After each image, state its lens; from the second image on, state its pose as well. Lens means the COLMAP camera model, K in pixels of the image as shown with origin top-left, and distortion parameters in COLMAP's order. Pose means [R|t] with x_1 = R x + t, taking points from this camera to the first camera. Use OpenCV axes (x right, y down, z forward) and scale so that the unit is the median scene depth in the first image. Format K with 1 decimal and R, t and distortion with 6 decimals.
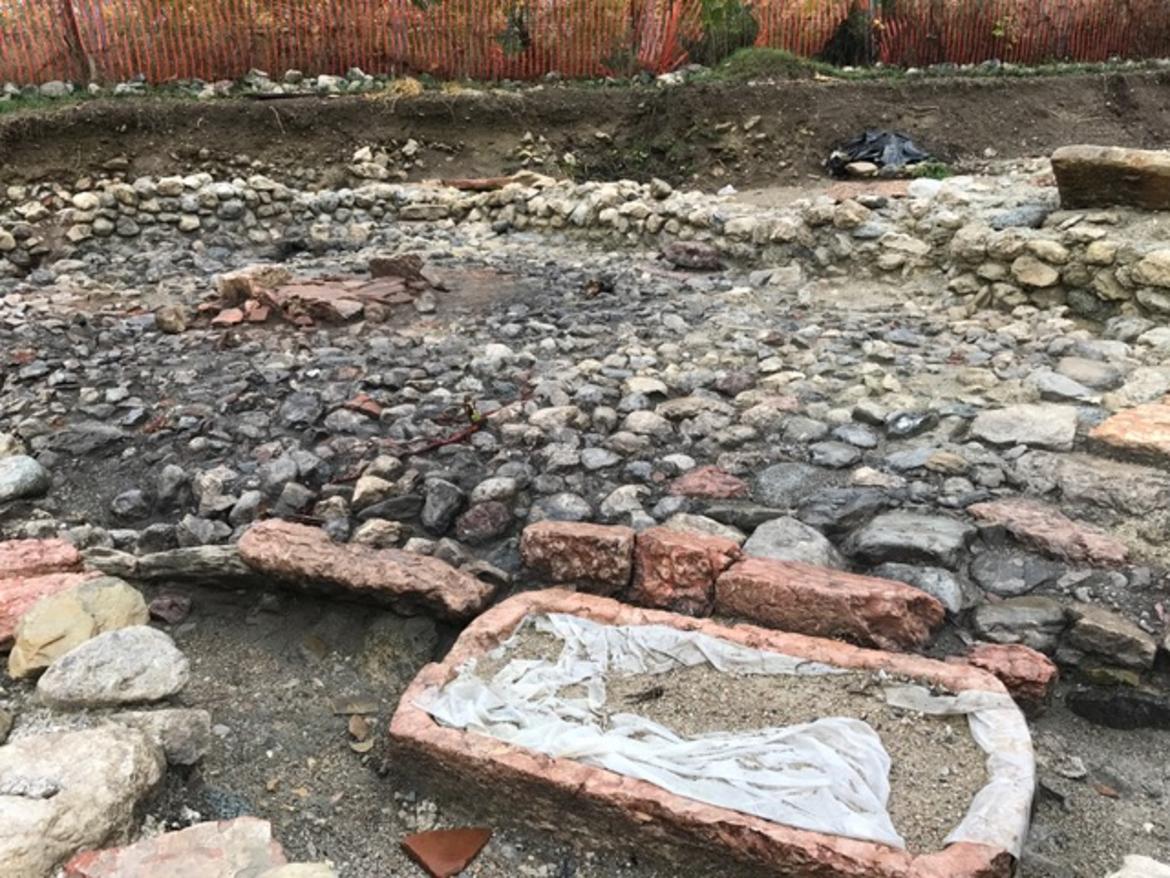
lens RADIAL K [[969.5, 0, 585.0], [0, 969.5, 439.0], [0, 0, 1]] dist [-0.009736, 0.011843]
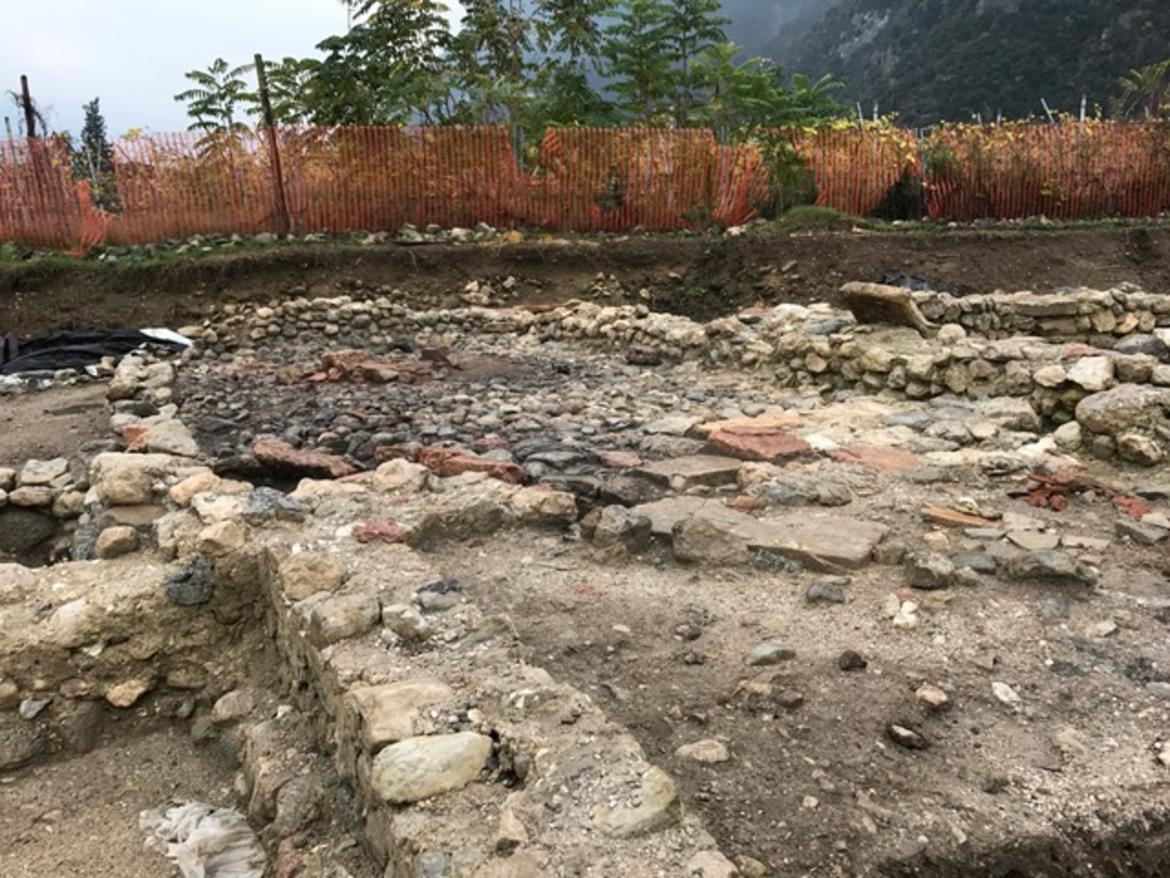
lens RADIAL K [[969.5, 0, 585.0], [0, 969.5, 439.0], [0, 0, 1]] dist [-0.009736, 0.011843]
pose [[0.980188, 0.044565, -0.192989, 0.236319], [-0.070719, 0.988879, -0.130831, 0.095406], [0.185013, 0.141887, 0.972439, -0.293718]]
